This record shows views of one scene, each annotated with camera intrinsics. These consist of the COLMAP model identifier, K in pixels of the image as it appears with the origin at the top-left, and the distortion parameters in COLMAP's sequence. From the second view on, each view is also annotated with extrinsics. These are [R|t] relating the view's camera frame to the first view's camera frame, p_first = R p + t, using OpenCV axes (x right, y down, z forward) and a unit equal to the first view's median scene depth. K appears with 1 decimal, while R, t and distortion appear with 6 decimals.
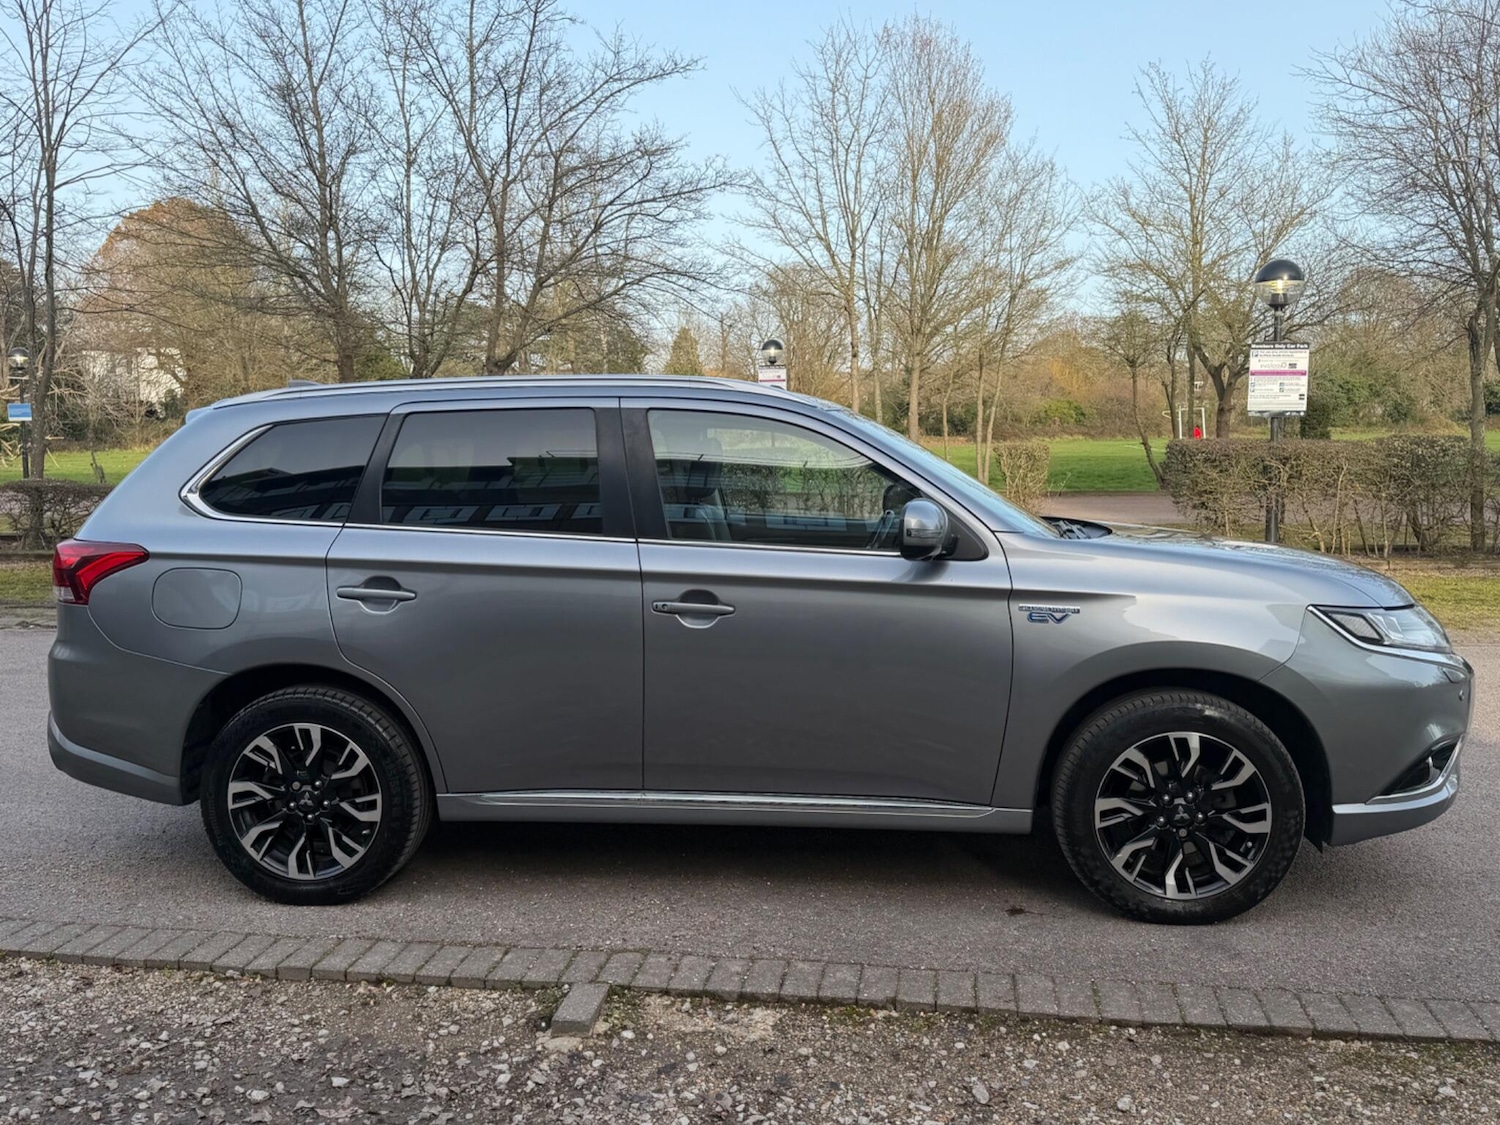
lens RADIAL K [[1271.3, 0, 746.0], [0, 1271.3, 558.7], [0, 0, 1]] dist [0.042994, -0.063073]
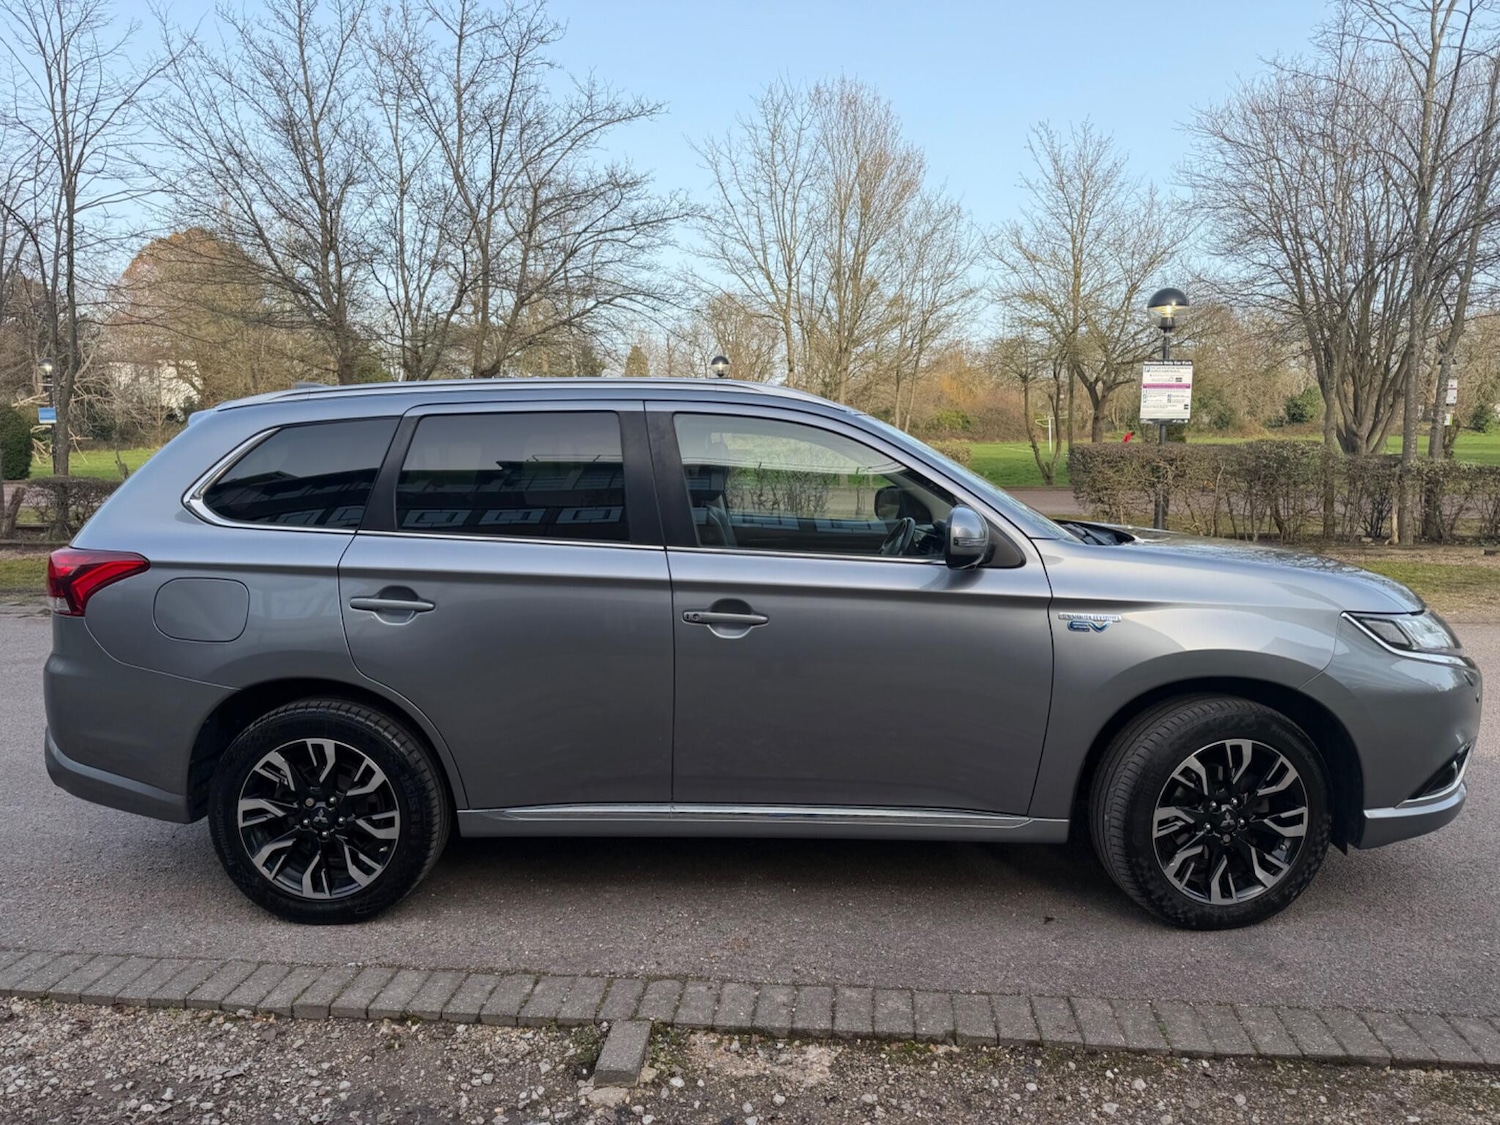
lens RADIAL K [[1064.5, 0, 750.3], [0, 1064.5, 562.6], [0, 0, 1]] dist [0.017413, -0.022494]
pose [[0.998208, -0.003748, 0.059720, -0.068136], [0.002550, 0.999794, 0.020130, -0.018955], [-0.059783, -0.019942, 0.998012, 0.181826]]
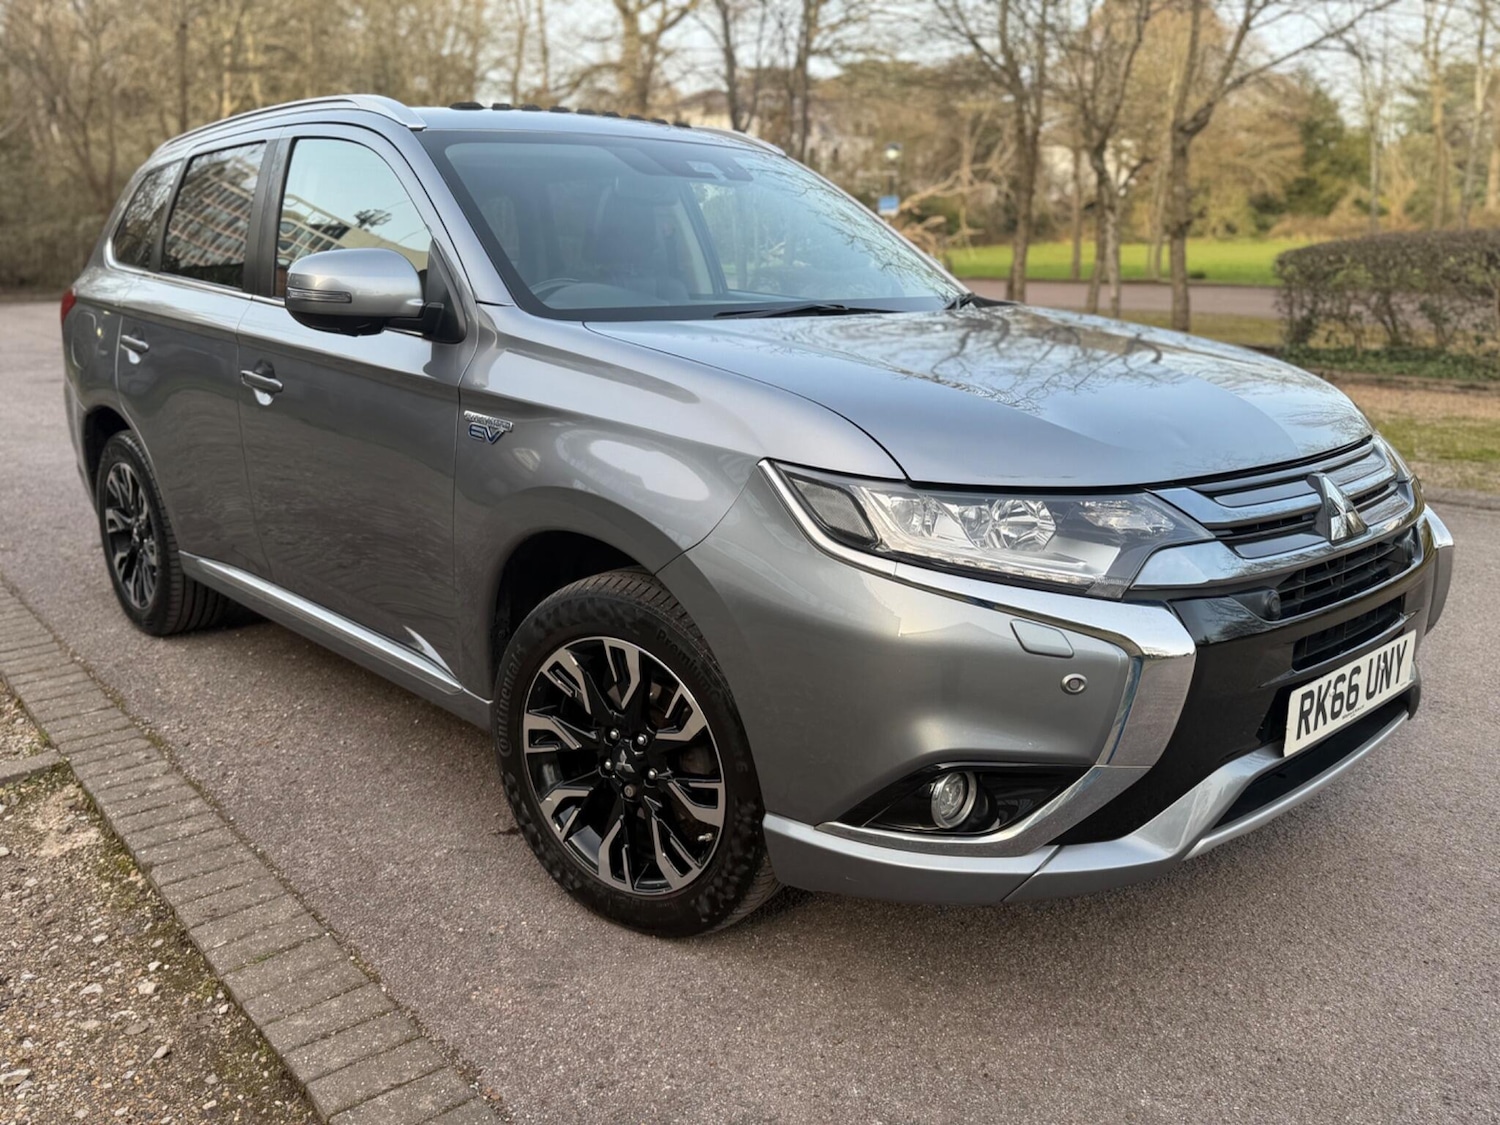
lens RADIAL K [[1271.3, 0, 745.2], [0, 1271.3, 552.1], [0, 0, 1]] dist [0.042994, -0.063073]
pose [[0.743044, 0.162441, -0.649229, 0.746387], [-0.062509, 0.982700, 0.174336, -0.017796], [0.666317, -0.088956, 0.740344, 0.548487]]
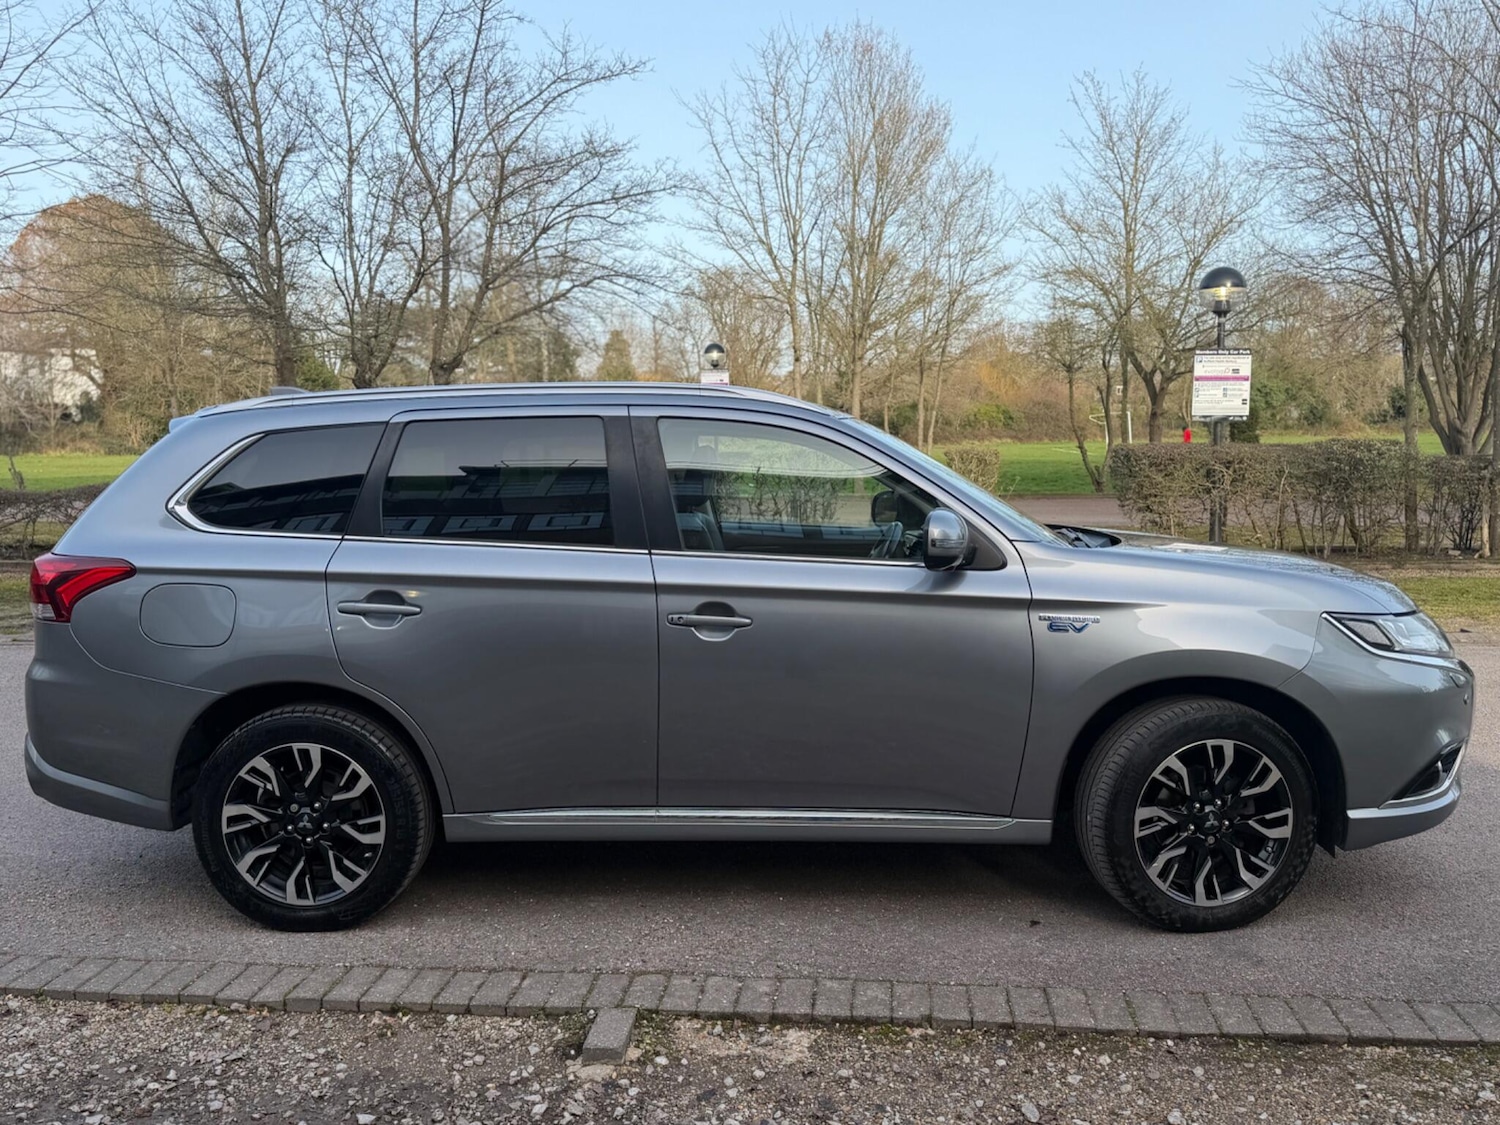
lens RADIAL K [[1271.3, 0, 749.7], [0, 1271.3, 560.4], [0, 0, 1]] dist [0.042994, -0.063073]
pose [[0.998354, -0.006250, 0.057013, -0.063560], [0.006302, 0.999980, -0.000742, -0.006309], [-0.057007, 0.001100, 0.998373, 0.018311]]
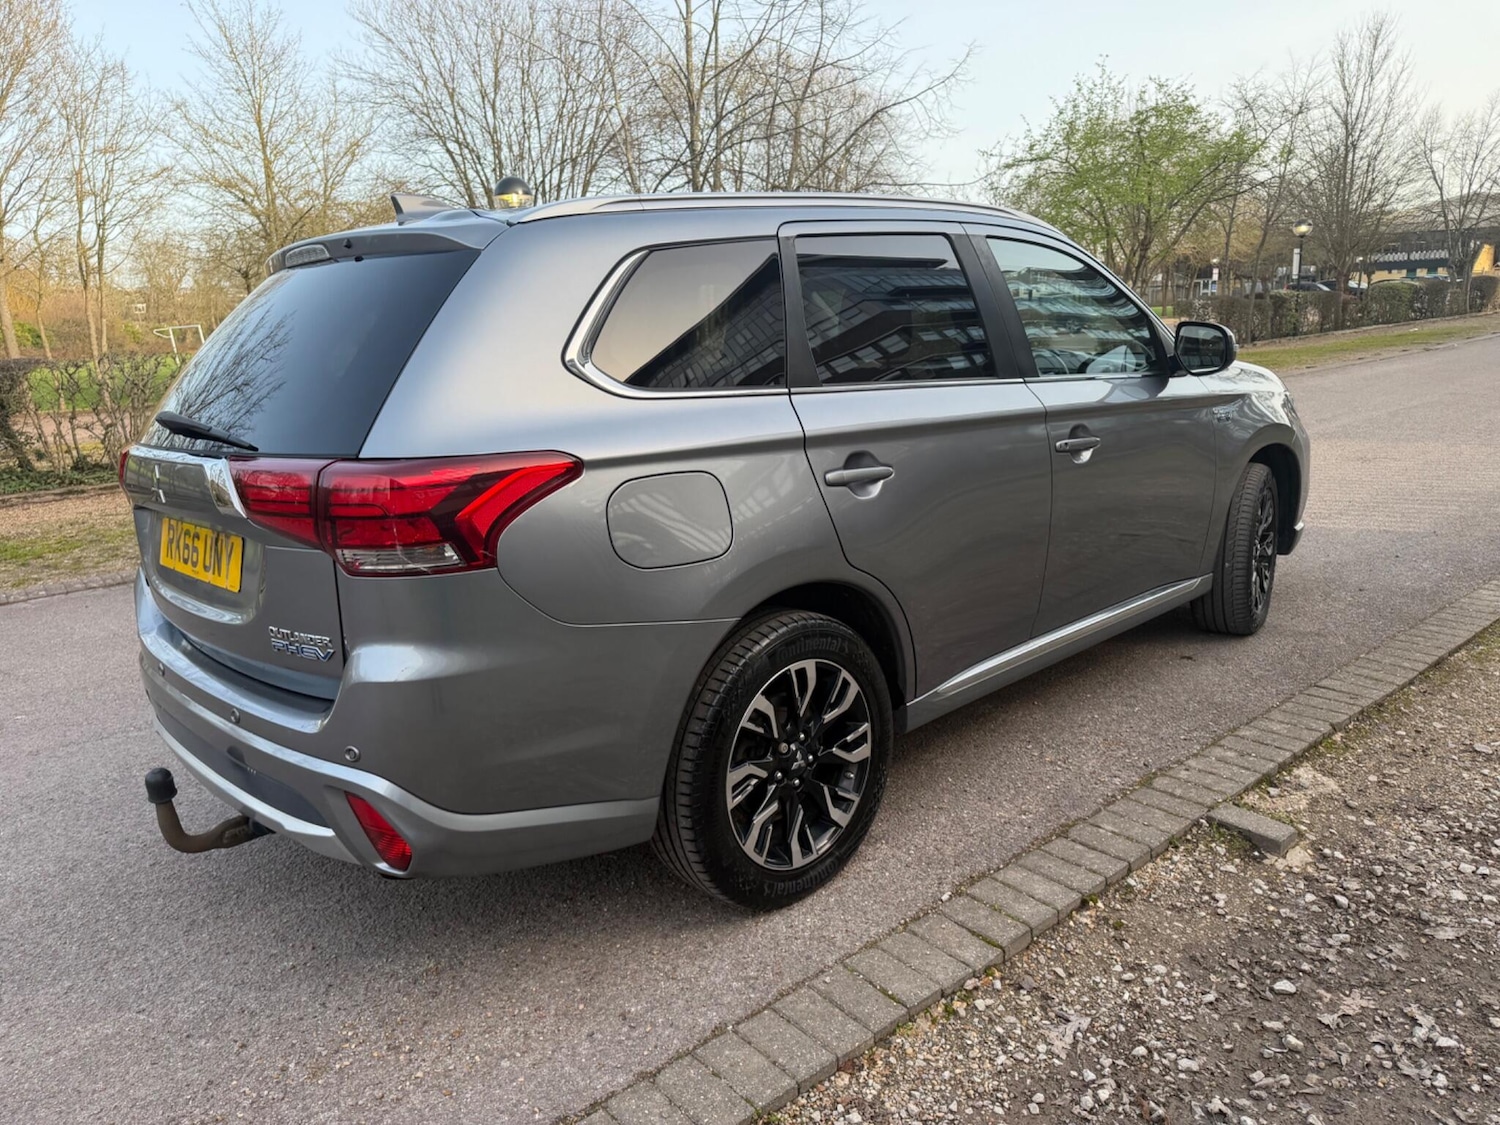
lens RADIAL K [[1064.5, 0, 754.4], [0, 1064.5, 561.0], [0, 0, 1]] dist [0.017413, -0.022494]
pose [[0.644598, -0.190056, 0.740522, -0.808650], [0.116552, 0.981715, 0.150504, -0.024527], [-0.755585, -0.010705, 0.654963, 0.620284]]
